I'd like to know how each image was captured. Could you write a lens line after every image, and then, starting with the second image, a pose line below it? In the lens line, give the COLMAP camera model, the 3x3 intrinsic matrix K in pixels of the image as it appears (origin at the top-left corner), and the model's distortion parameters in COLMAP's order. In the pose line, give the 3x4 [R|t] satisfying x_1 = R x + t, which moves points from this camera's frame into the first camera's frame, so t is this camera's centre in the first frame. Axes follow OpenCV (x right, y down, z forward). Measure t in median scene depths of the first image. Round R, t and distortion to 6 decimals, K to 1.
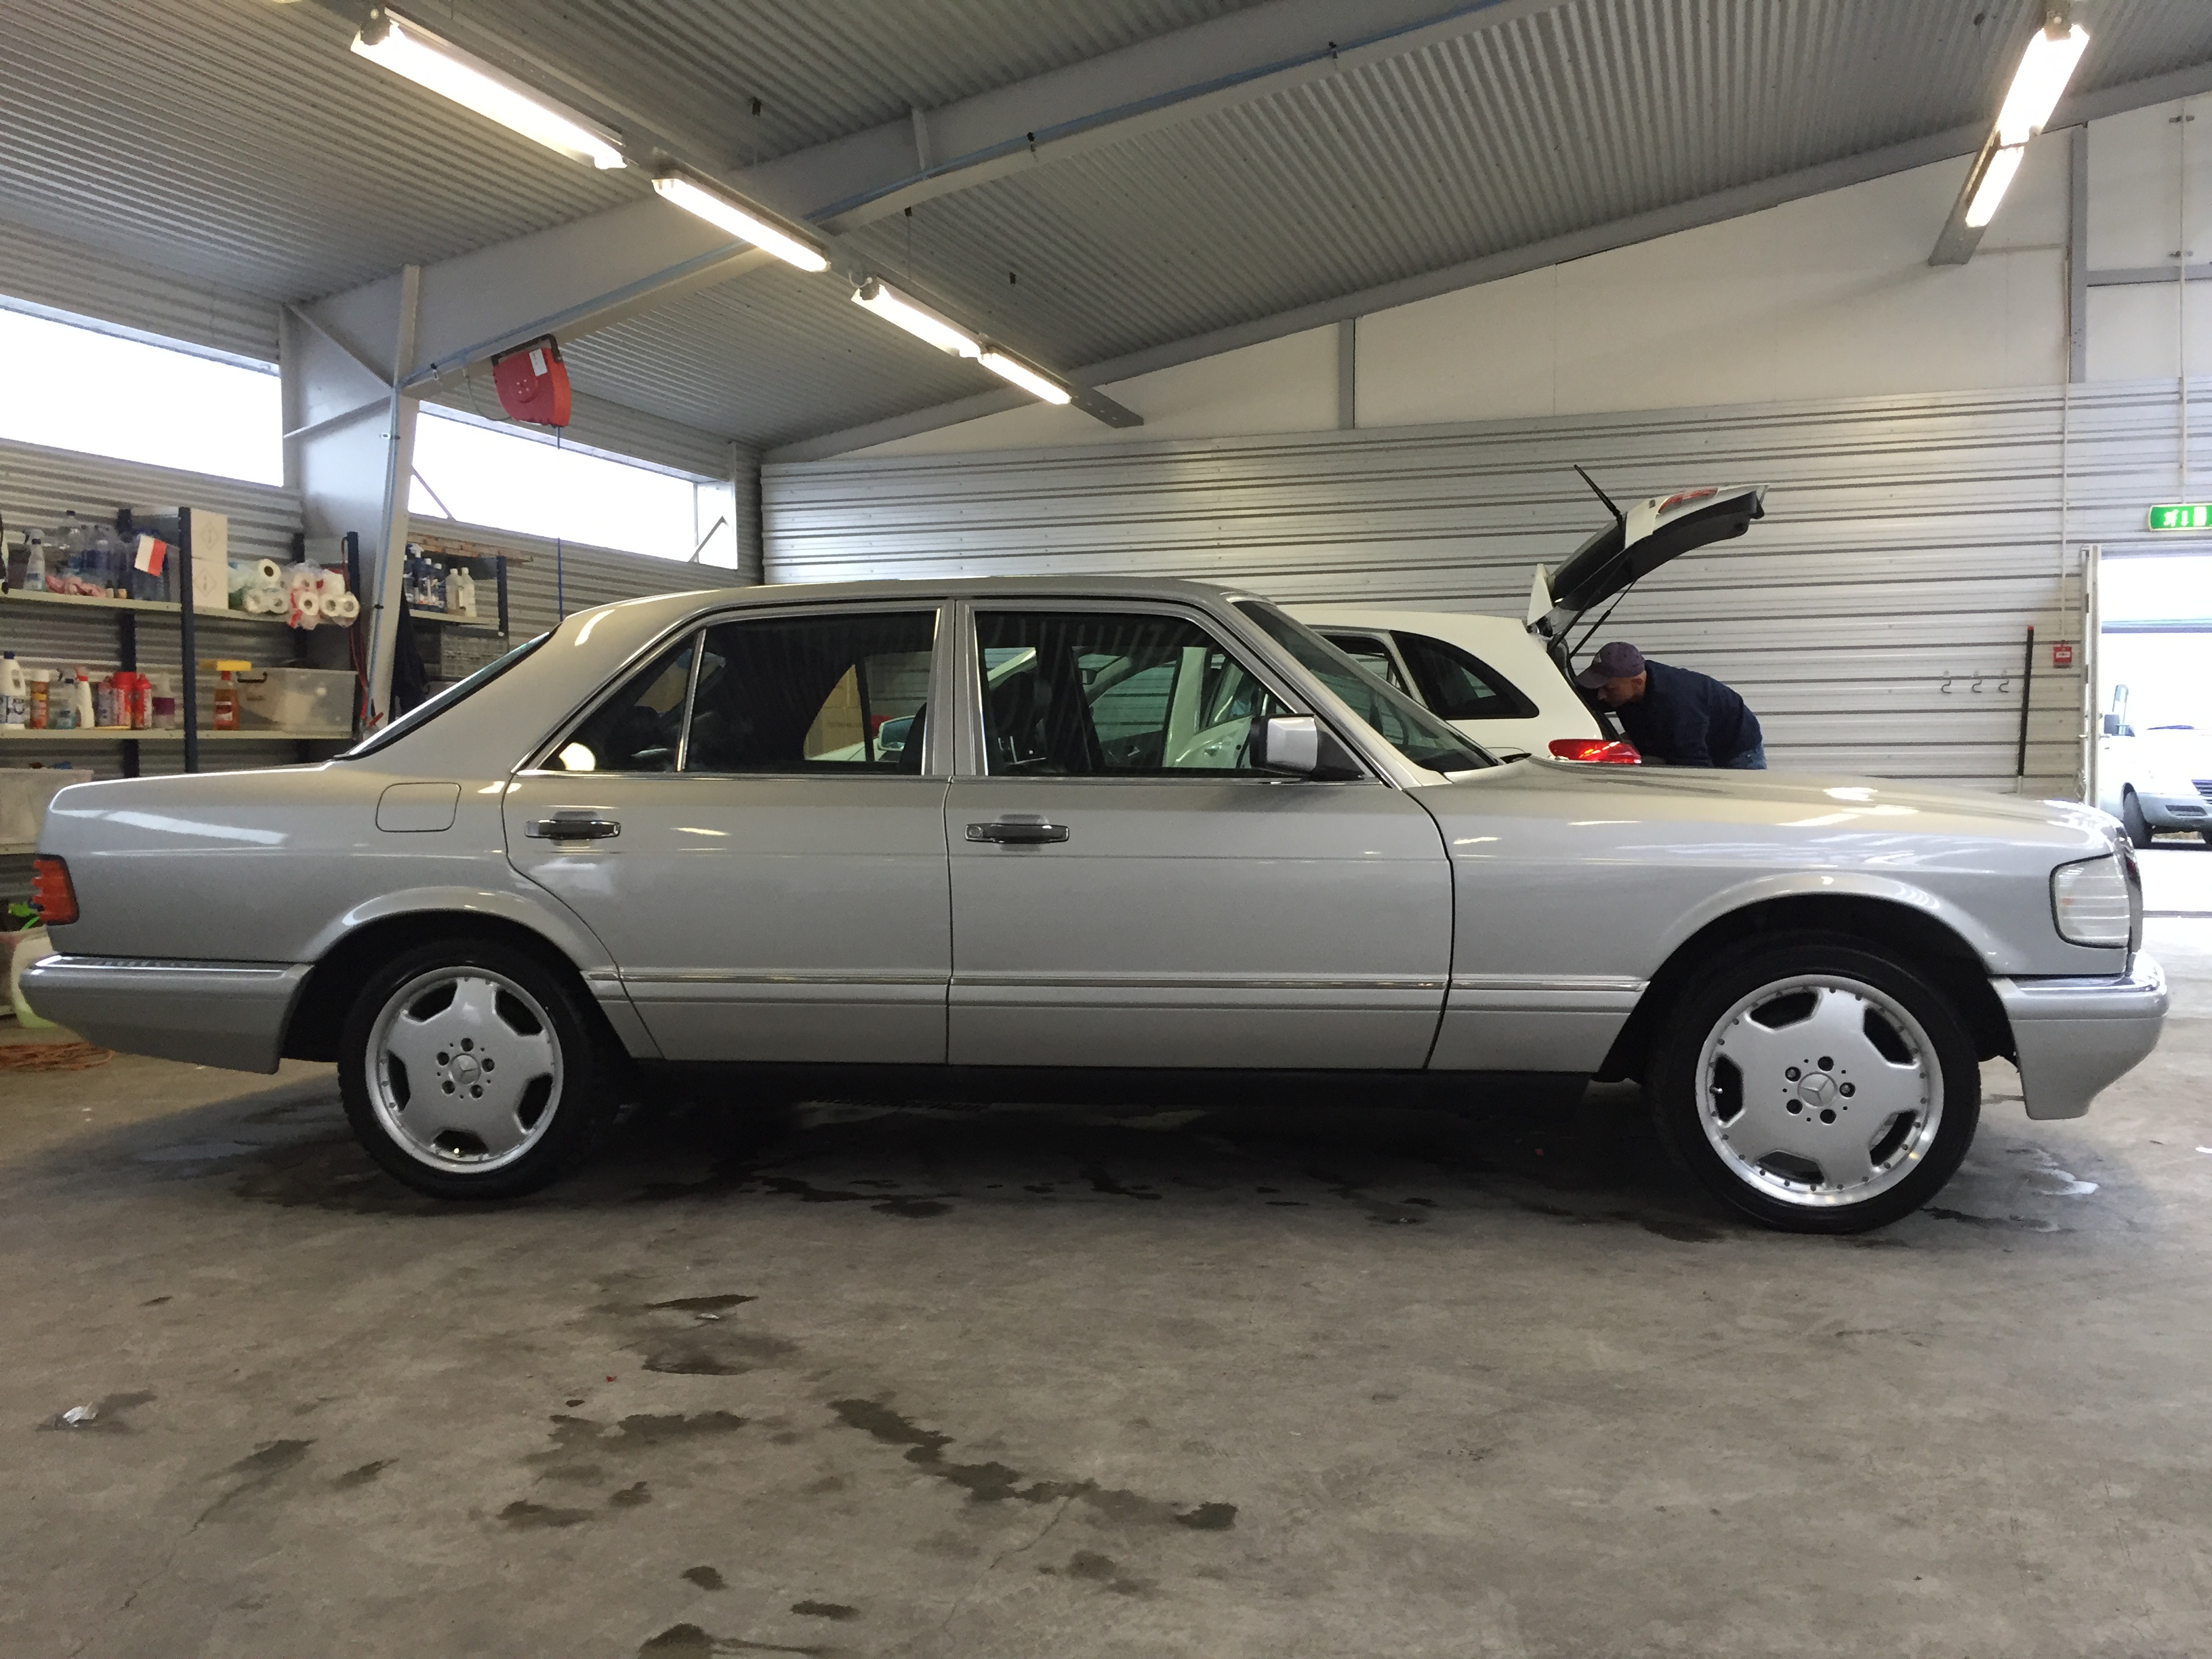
lens RADIAL K [[1913.4, 0, 1106.0], [0, 1913.4, 829.5], [0, 0, 1]] dist [0.051784, -0.019127]
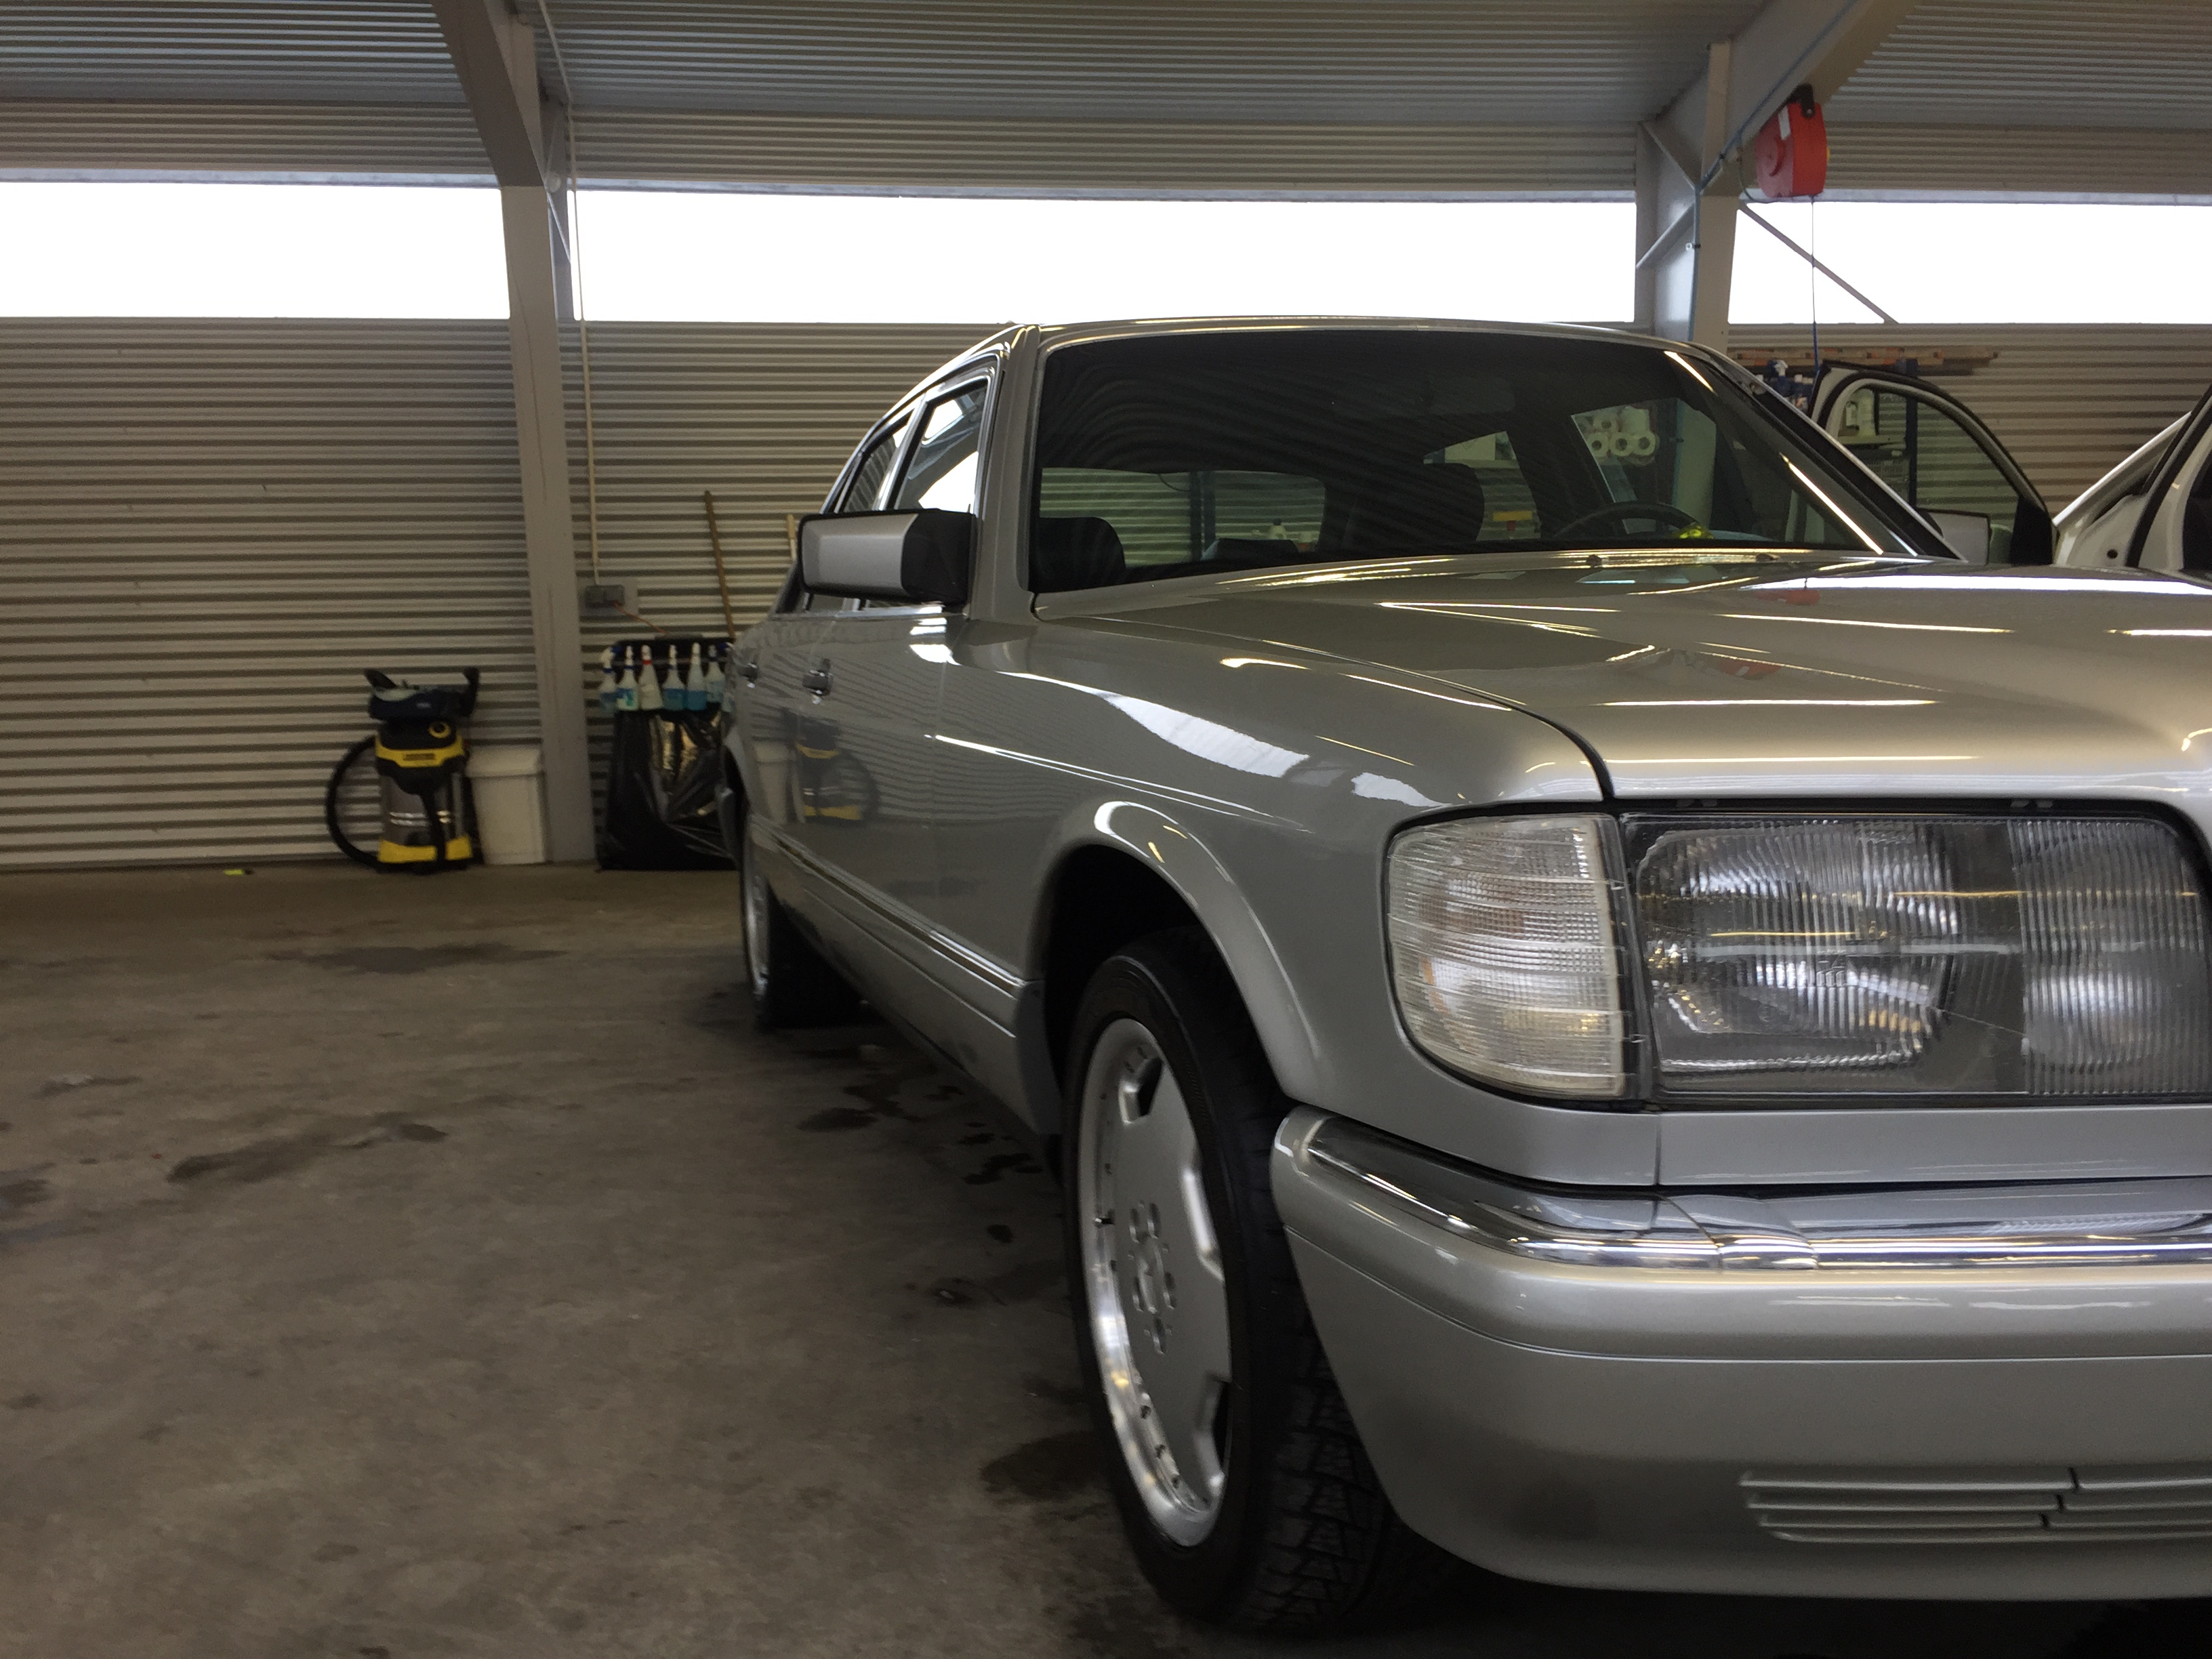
lens RADIAL K [[1913.4, 0, 1106.0], [0, 1913.4, 829.5], [0, 0, 1]] dist [0.051784, -0.019127]
pose [[0.423696, 0.087097, -0.901608, 0.394411], [-0.019060, 0.996003, 0.087259, -0.006404], [0.905604, -0.019786, 0.423662, 0.408237]]
